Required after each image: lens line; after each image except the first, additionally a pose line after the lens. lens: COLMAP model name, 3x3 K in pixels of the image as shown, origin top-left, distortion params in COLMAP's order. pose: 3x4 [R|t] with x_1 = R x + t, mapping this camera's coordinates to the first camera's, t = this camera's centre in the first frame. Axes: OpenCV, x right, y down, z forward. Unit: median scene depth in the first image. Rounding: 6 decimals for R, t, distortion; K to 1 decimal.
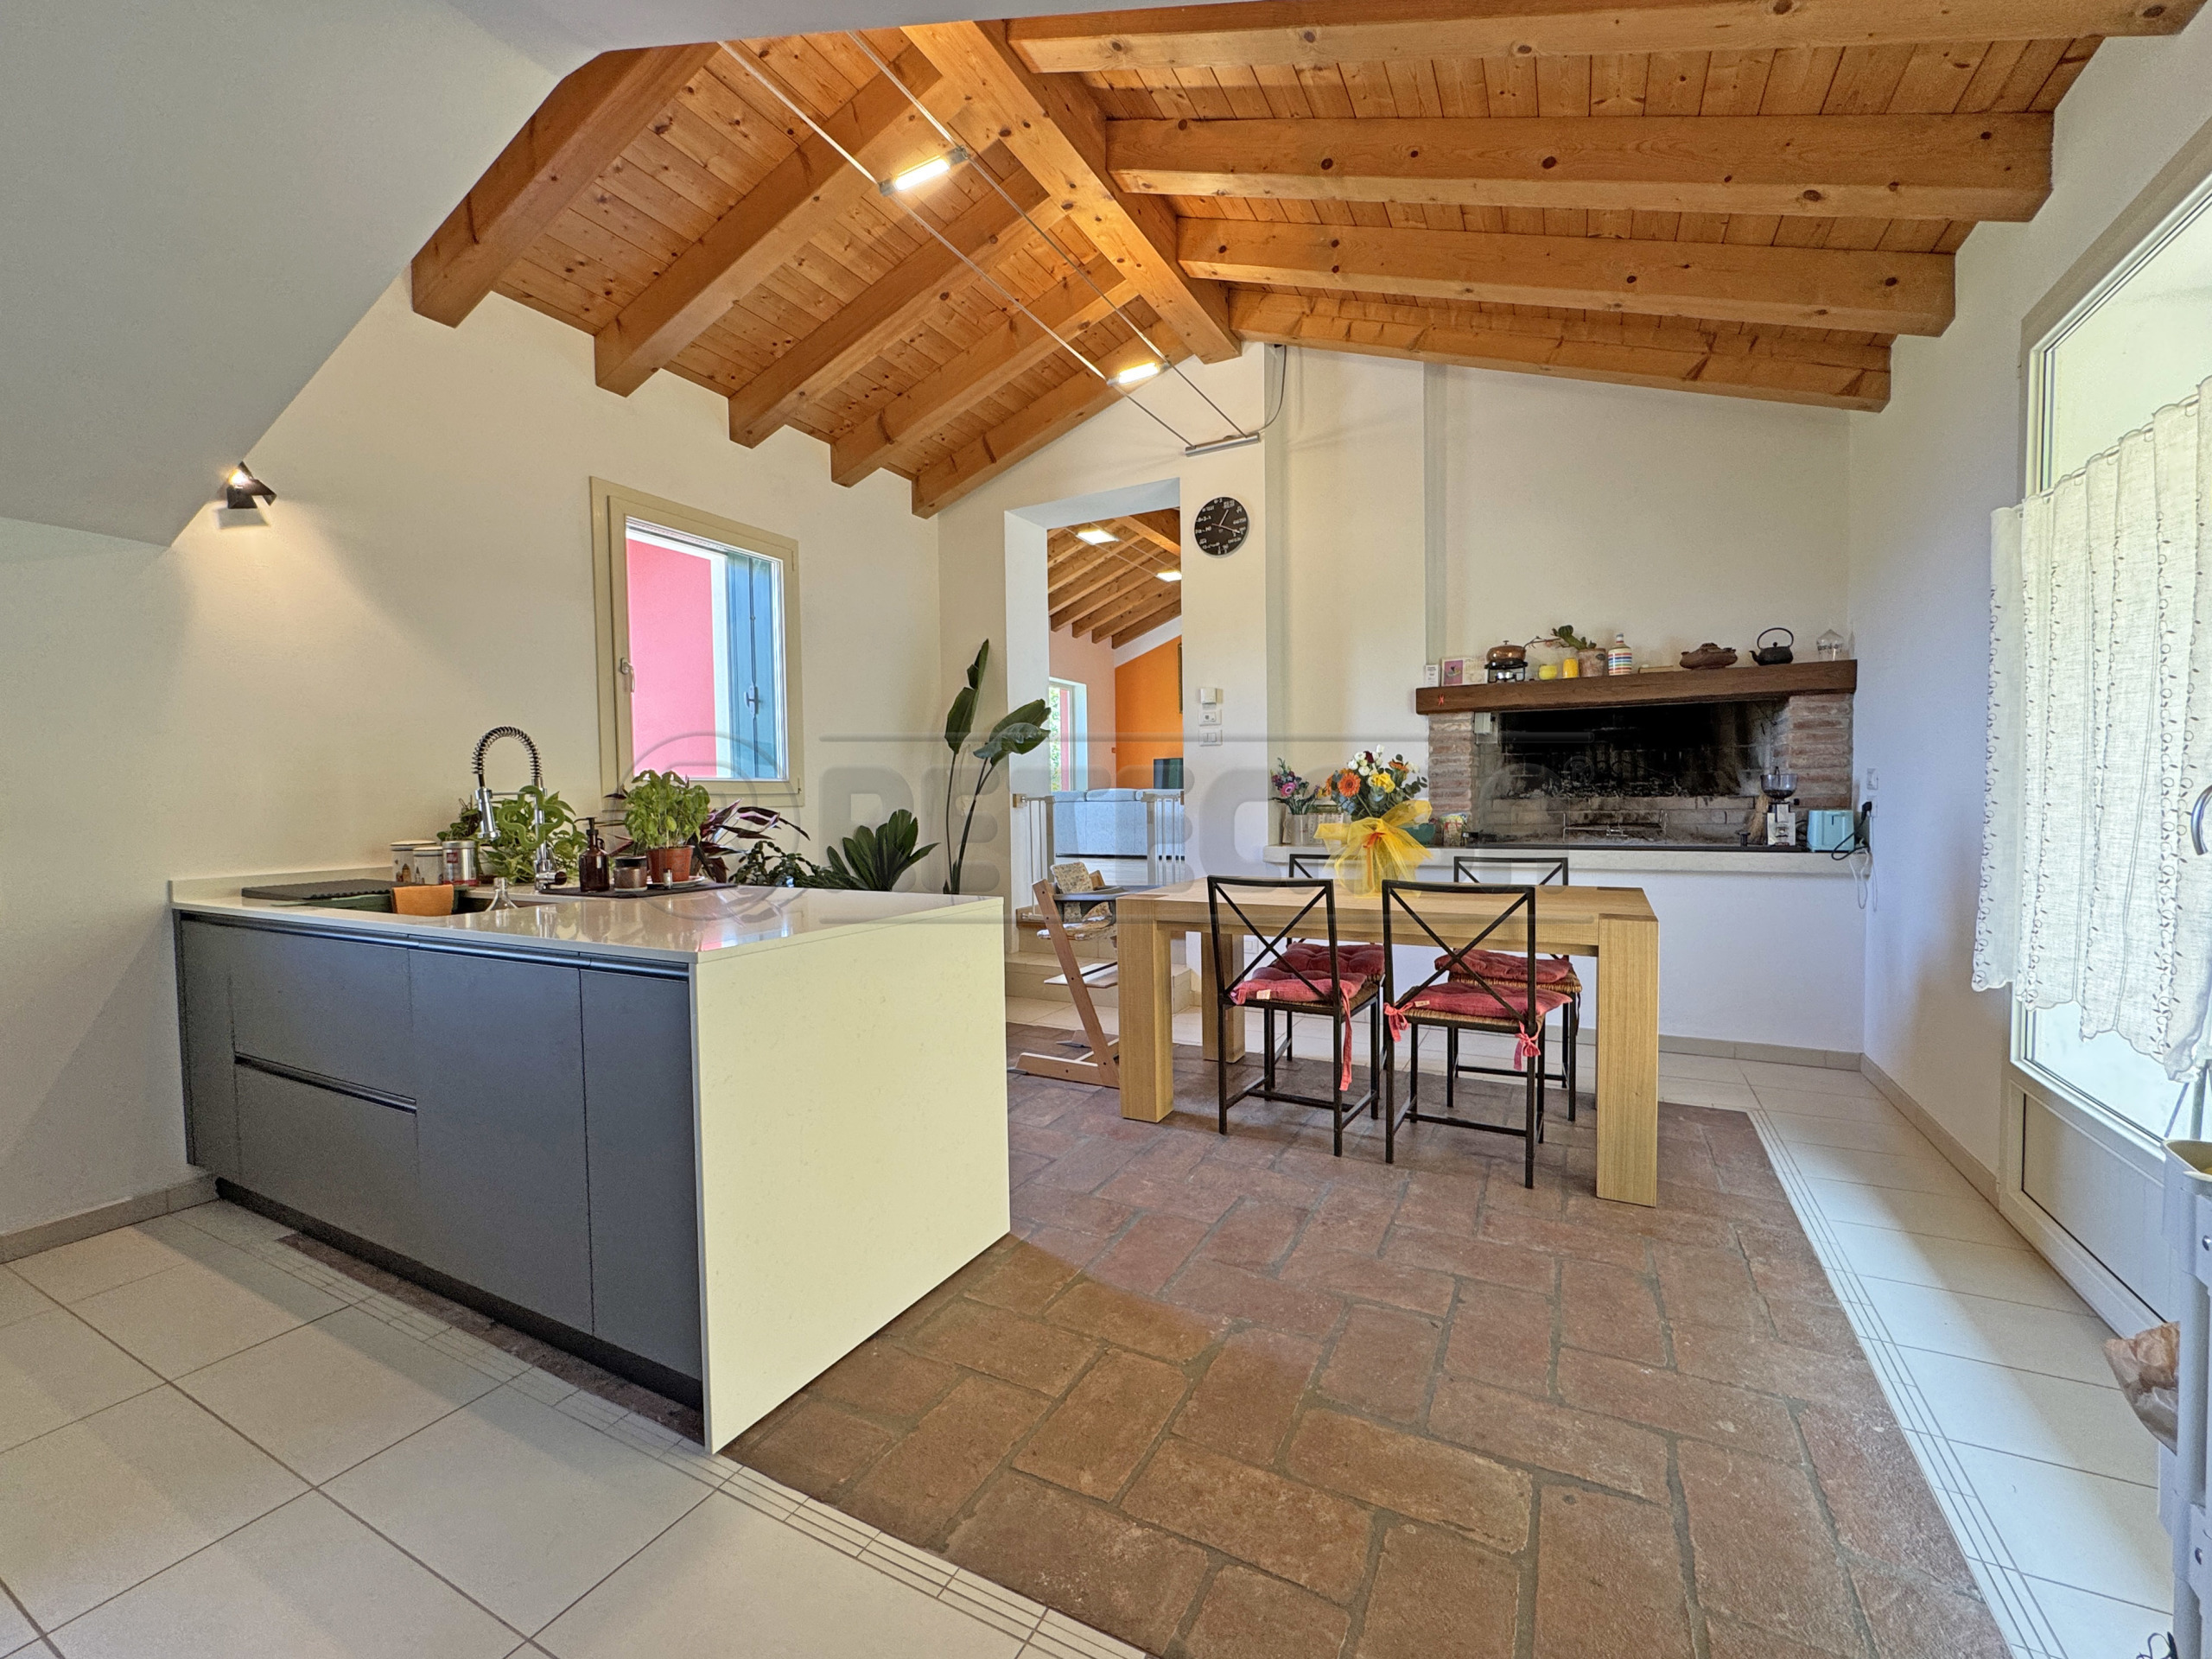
lens RADIAL K [[909.0, 0, 1100.6], [0, 909.0, 827.3], [0, 0, 1]] dist [-0.000459, -0.000224]
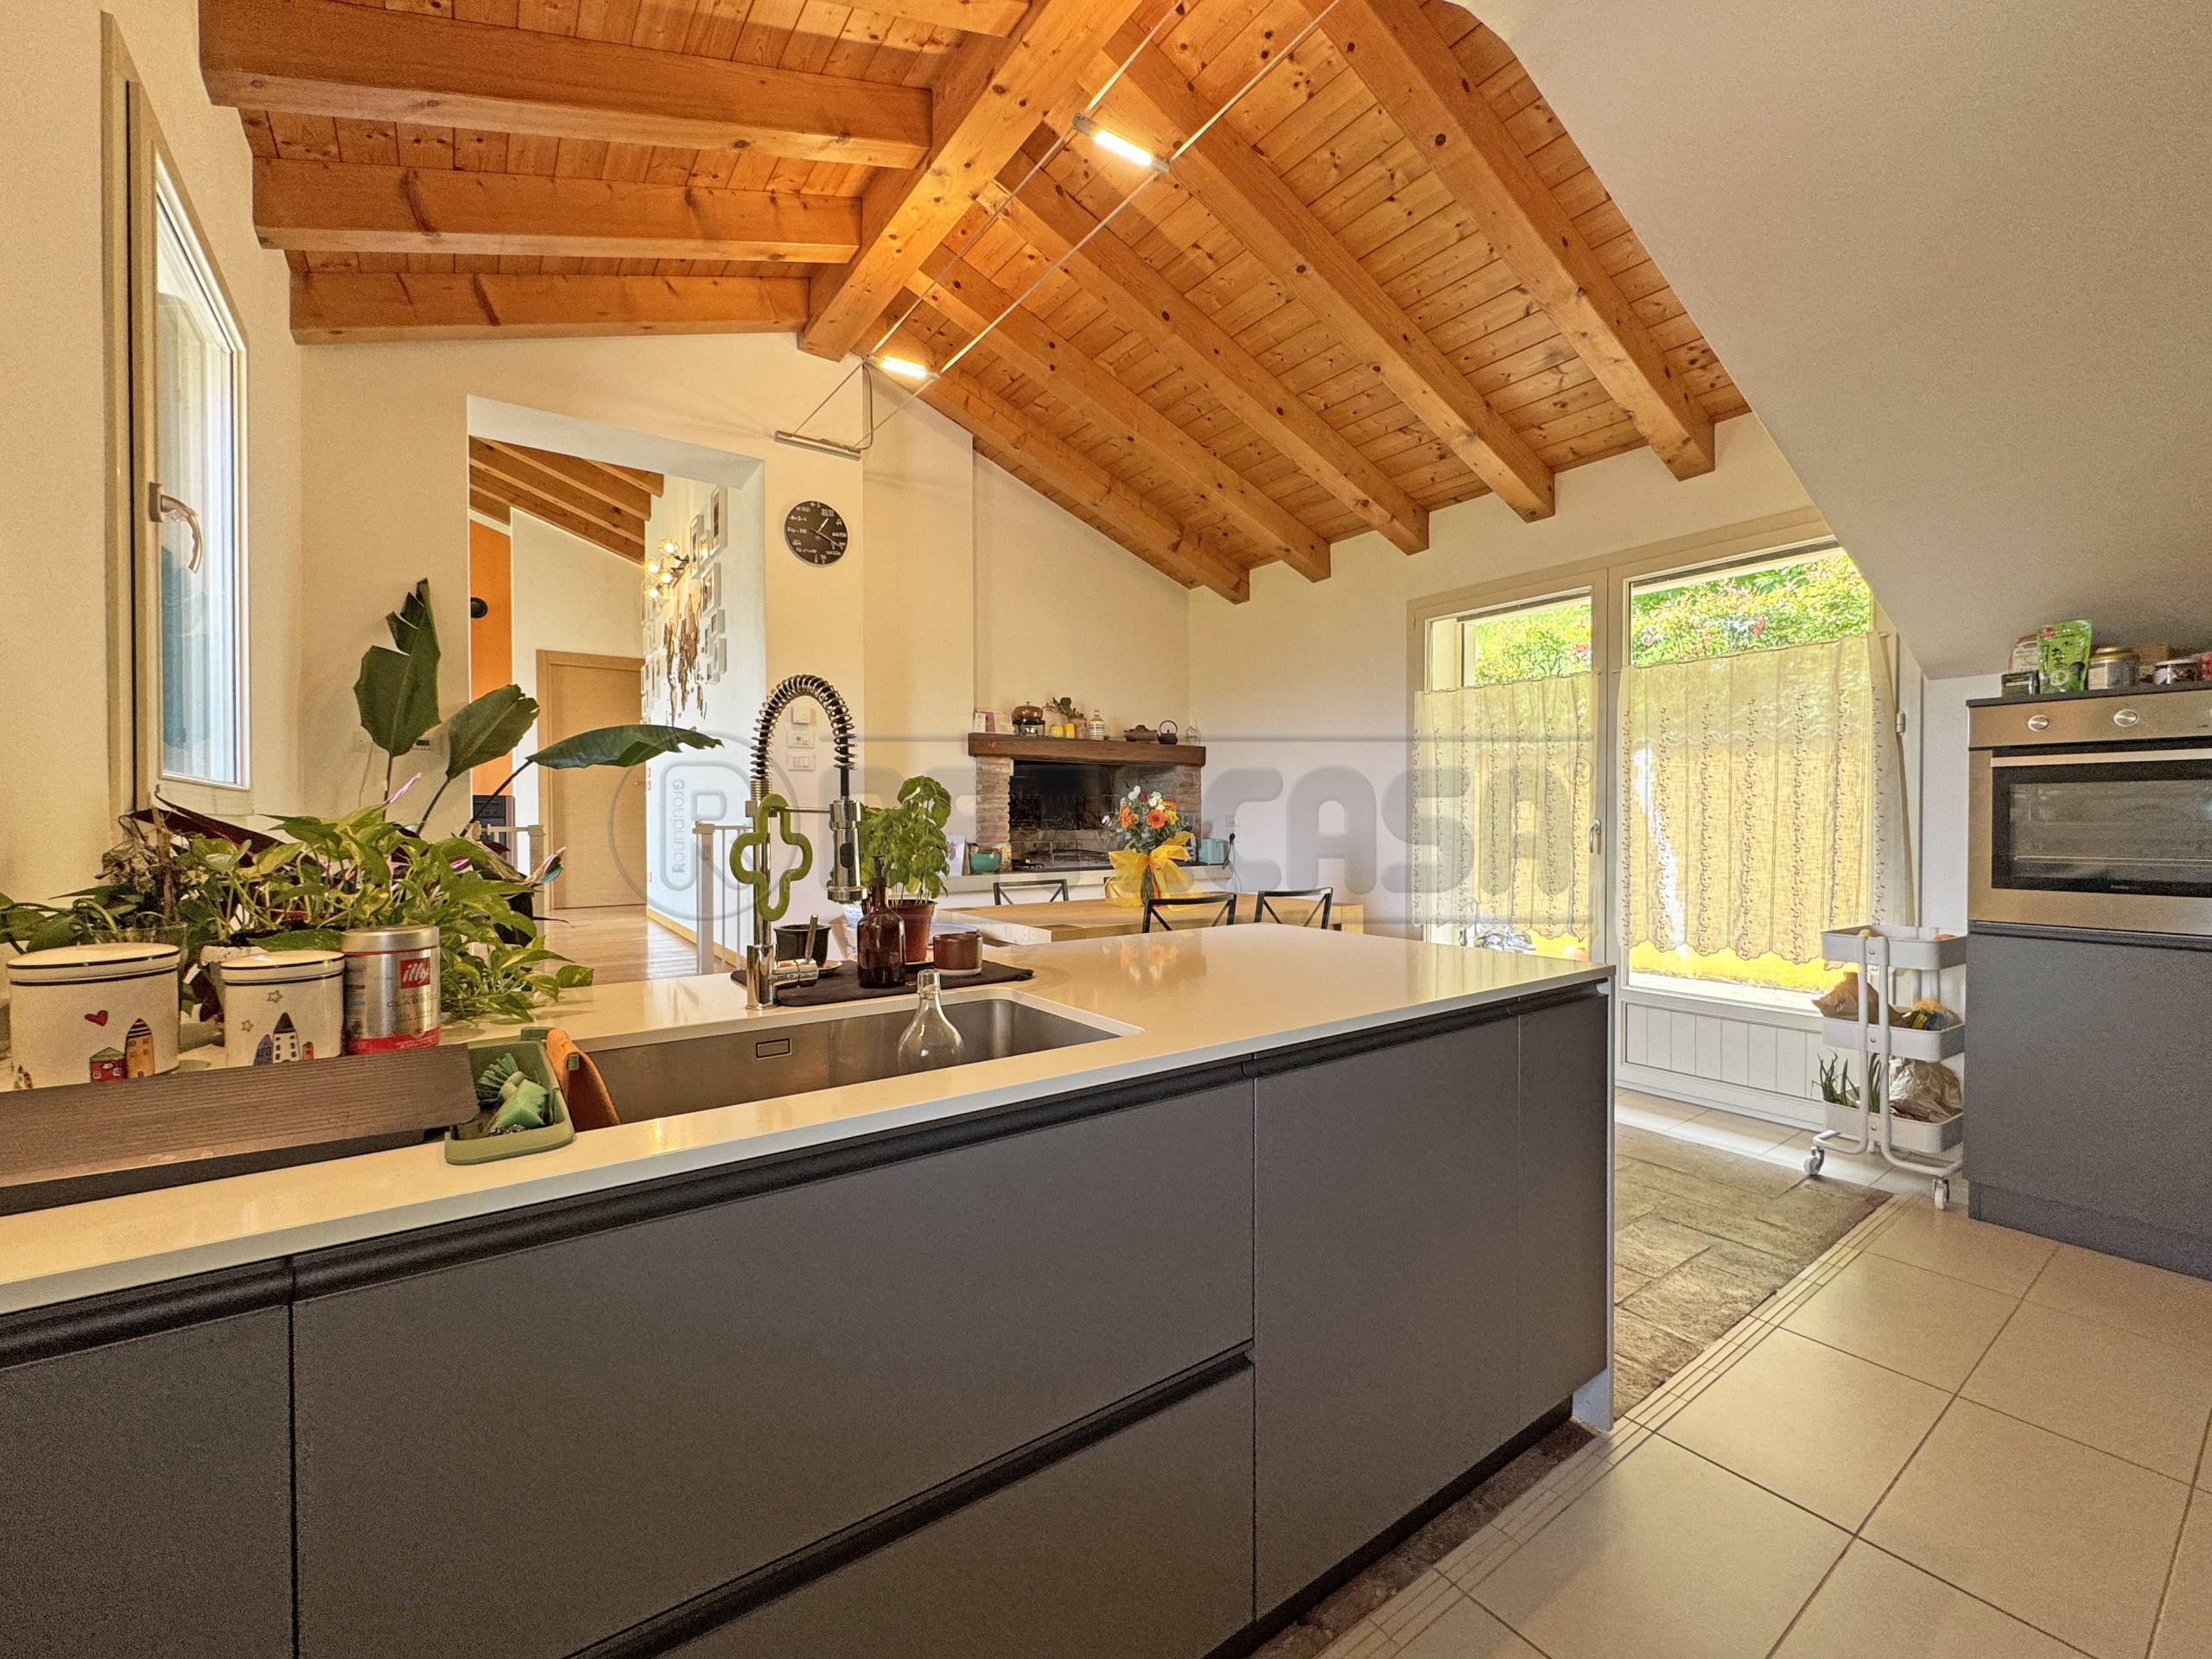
lens RADIAL K [[909.0, 0, 1100.6], [0, 909.0, 827.3], [0, 0, 1]] dist [-0.000459, -0.000224]
pose [[0.449467, 0.007757, 0.893263, -0.594289], [0.025416, 0.999446, -0.021468, -0.008190], [-0.892935, 0.032352, 0.449021, 0.366892]]
